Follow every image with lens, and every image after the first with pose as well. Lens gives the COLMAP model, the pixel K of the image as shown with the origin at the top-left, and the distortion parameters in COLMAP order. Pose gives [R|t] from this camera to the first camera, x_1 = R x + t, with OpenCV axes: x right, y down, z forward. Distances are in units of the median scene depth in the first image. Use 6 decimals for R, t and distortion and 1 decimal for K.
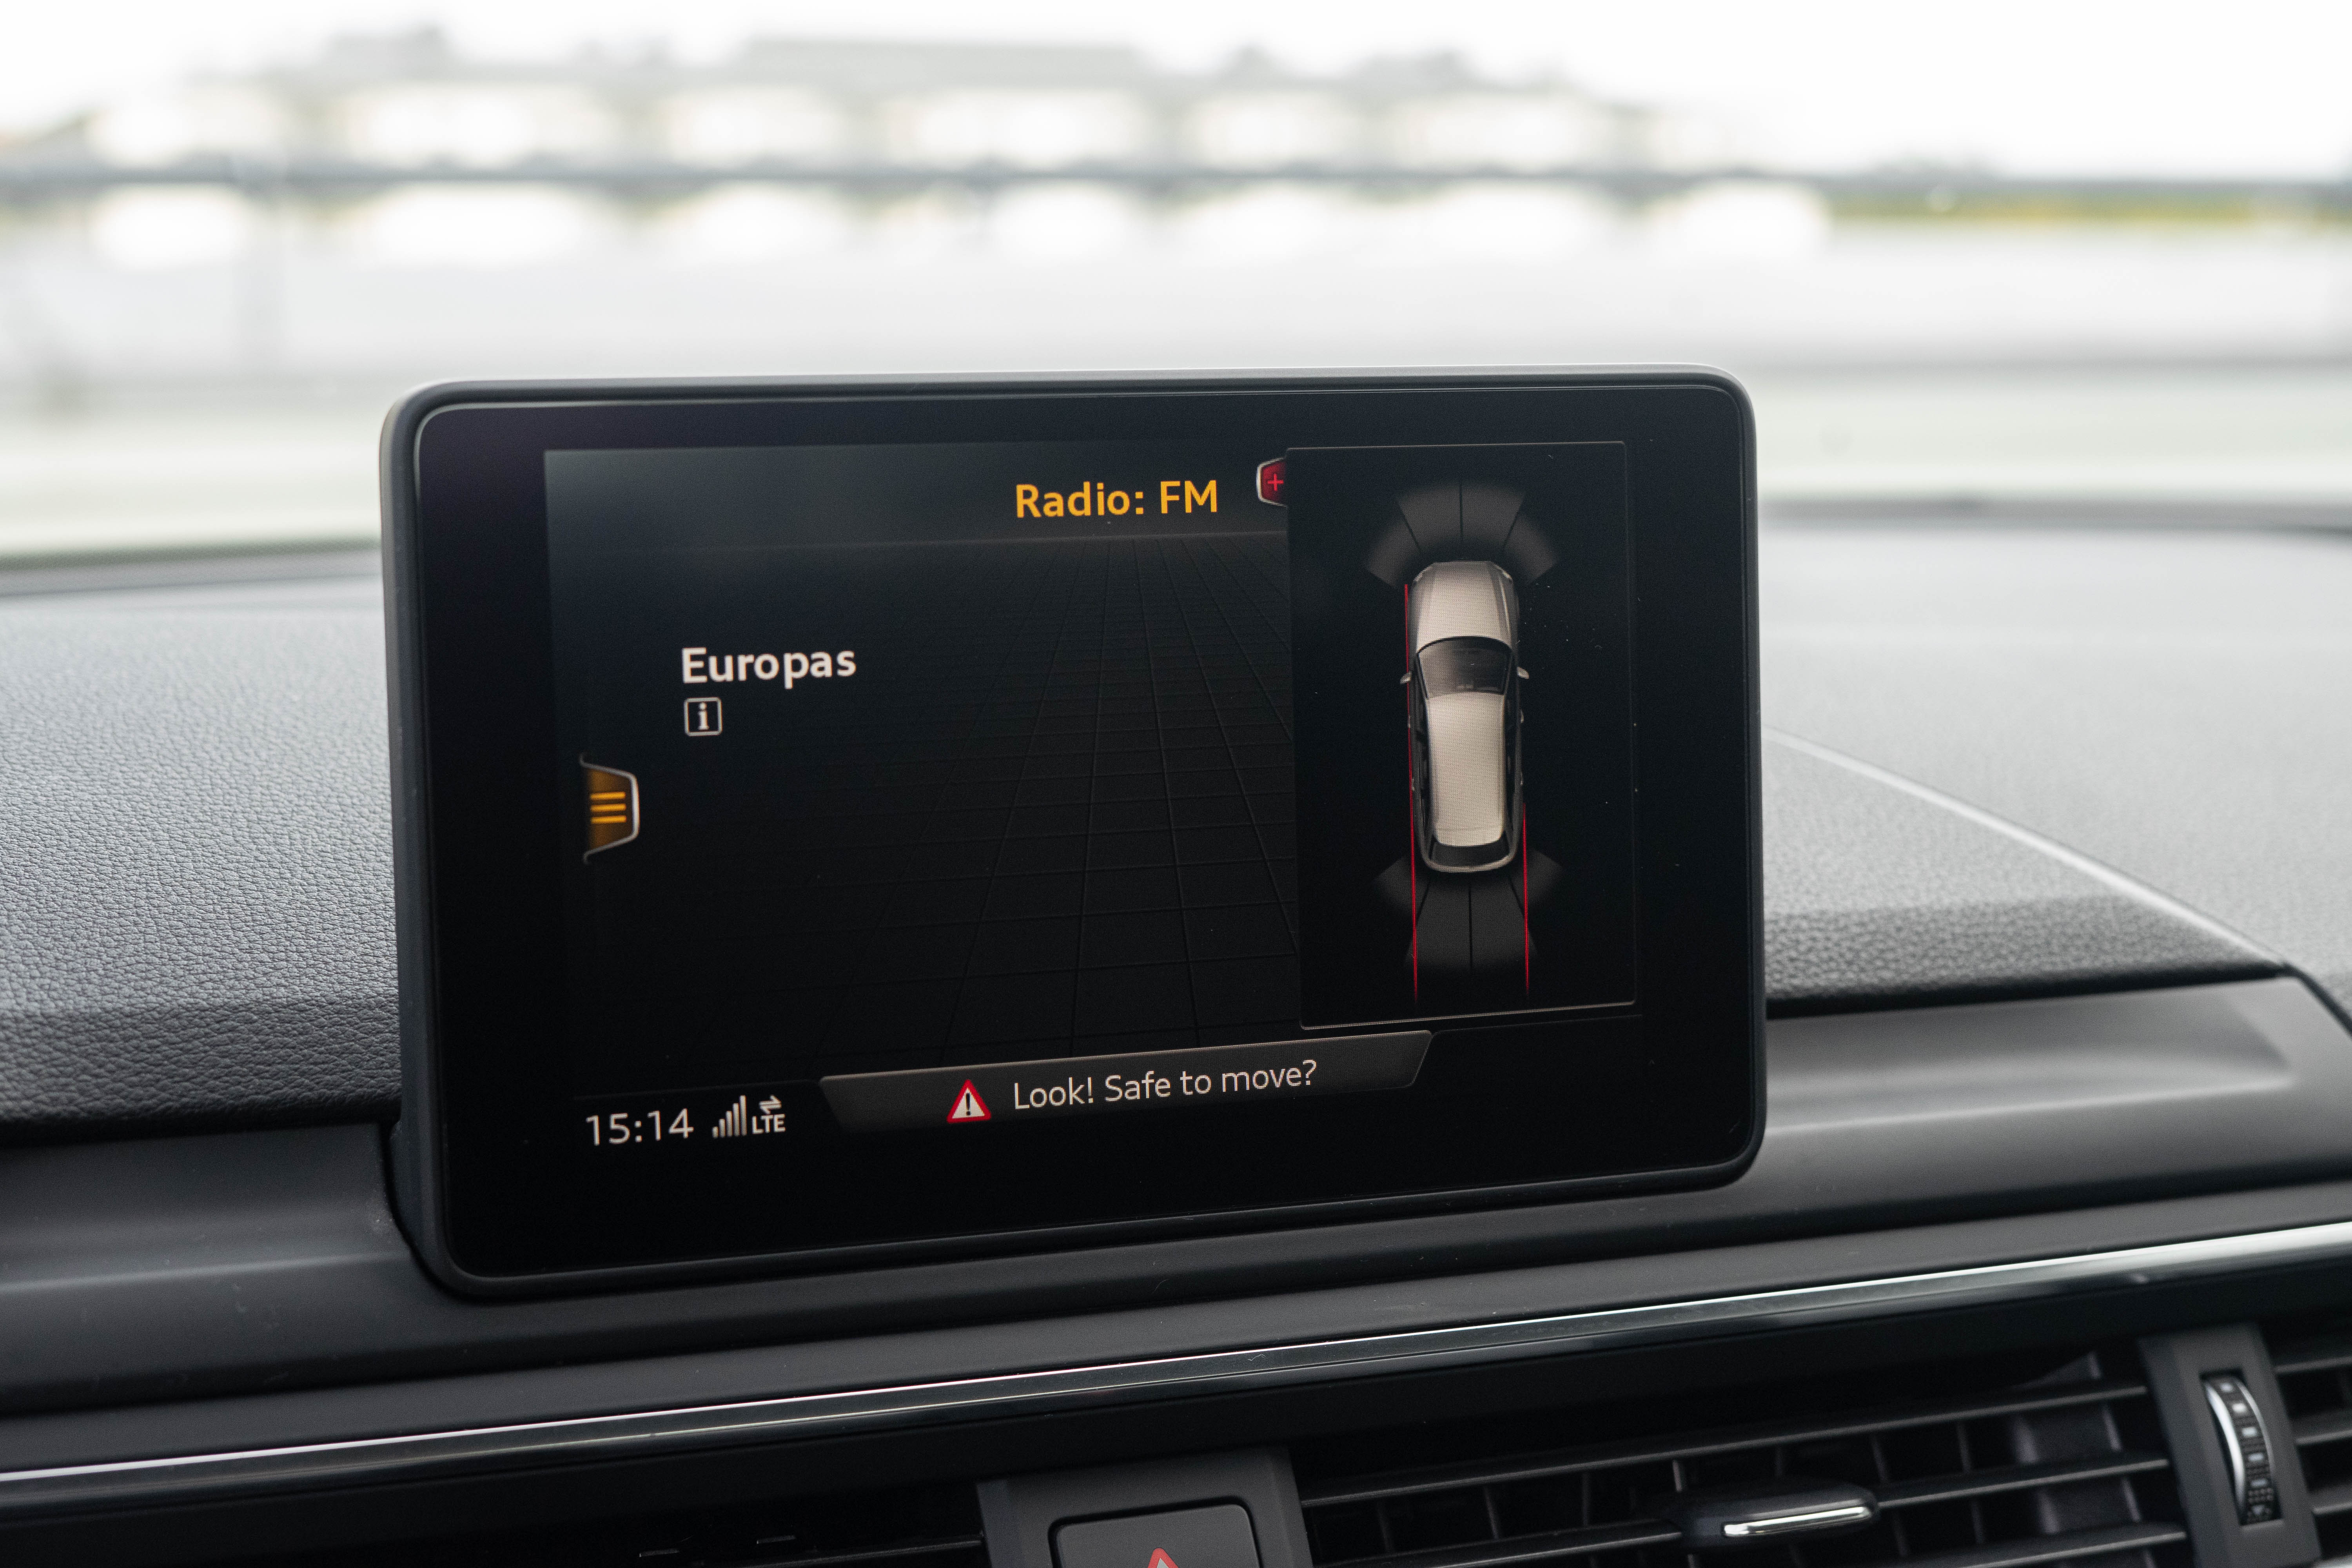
lens RADIAL K [[3769.0, 0, 1176.0], [0, 3769.0, 784.0], [0, 0, 1]] dist [-0.055255, -0.085386]
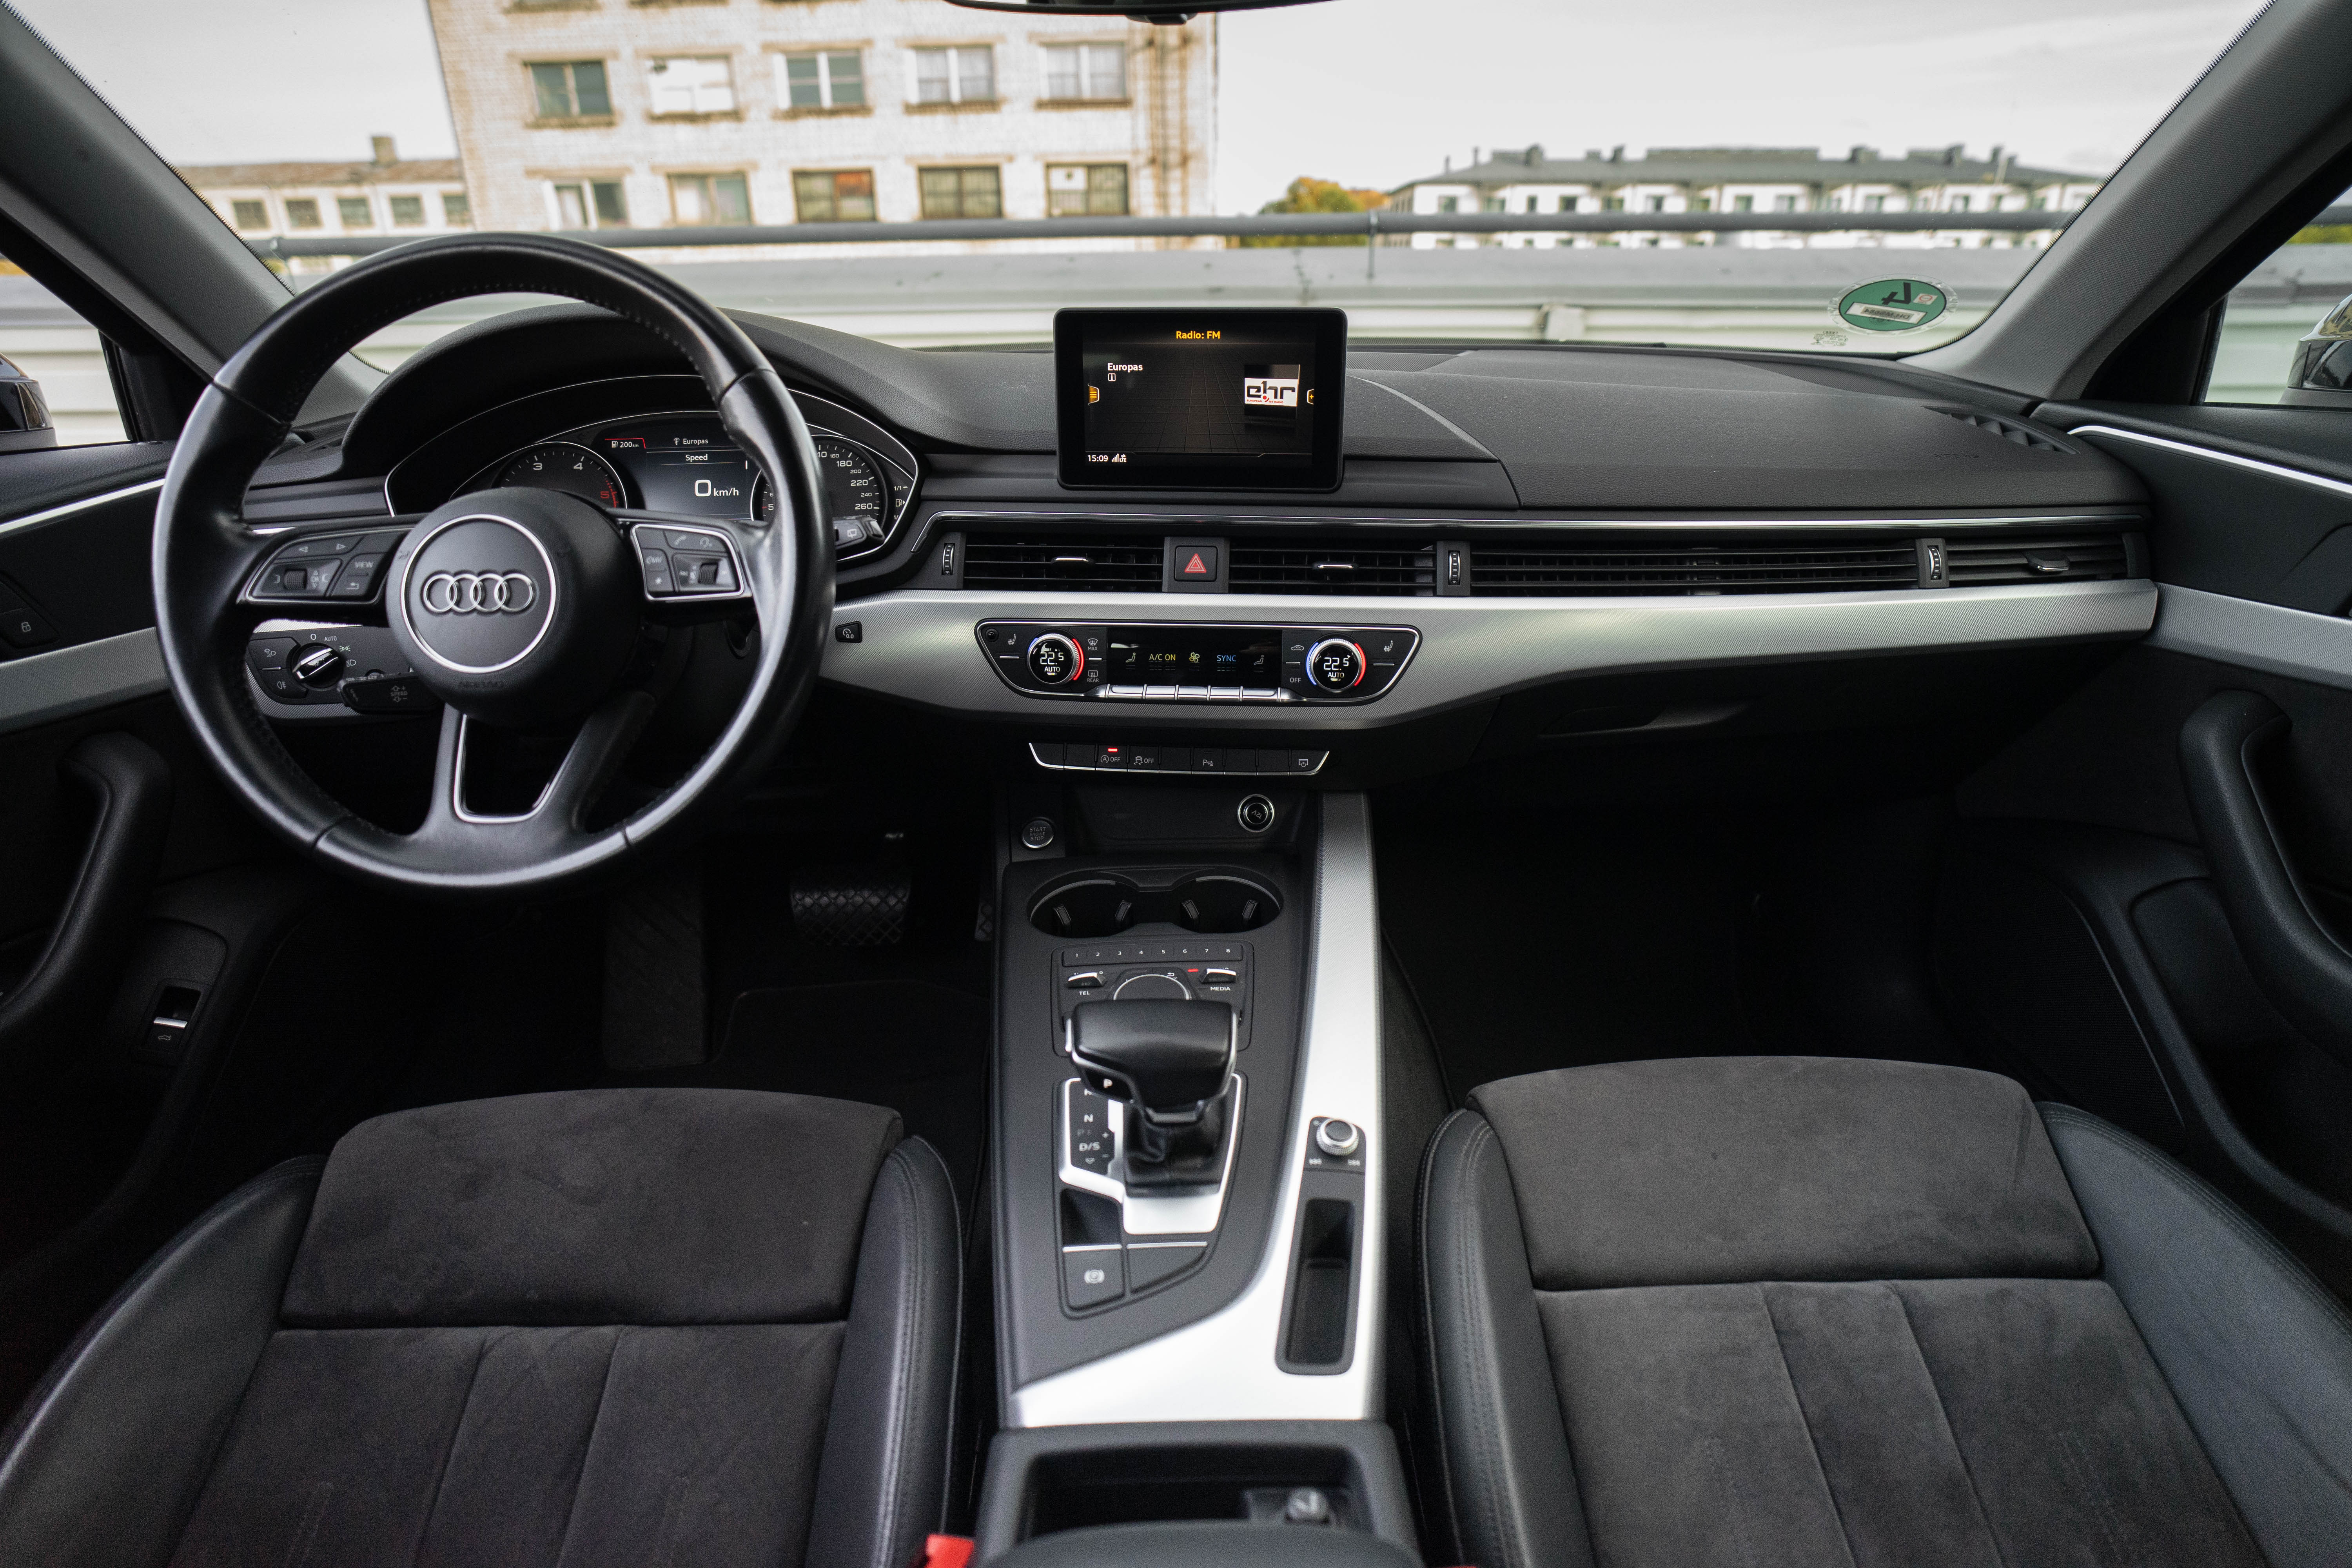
lens RADIAL K [[1222.1, 0, 1172.9], [0, 1222.1, 770.0], [0, 0, 1]] dist [-0.032349, 0.000990]
pose [[0.896404, 0.171035, -0.408909, 0.679412], [-0.057641, 0.959699, 0.275054, 0.032509], [0.439474, -0.222990, 0.870137, -0.499941]]
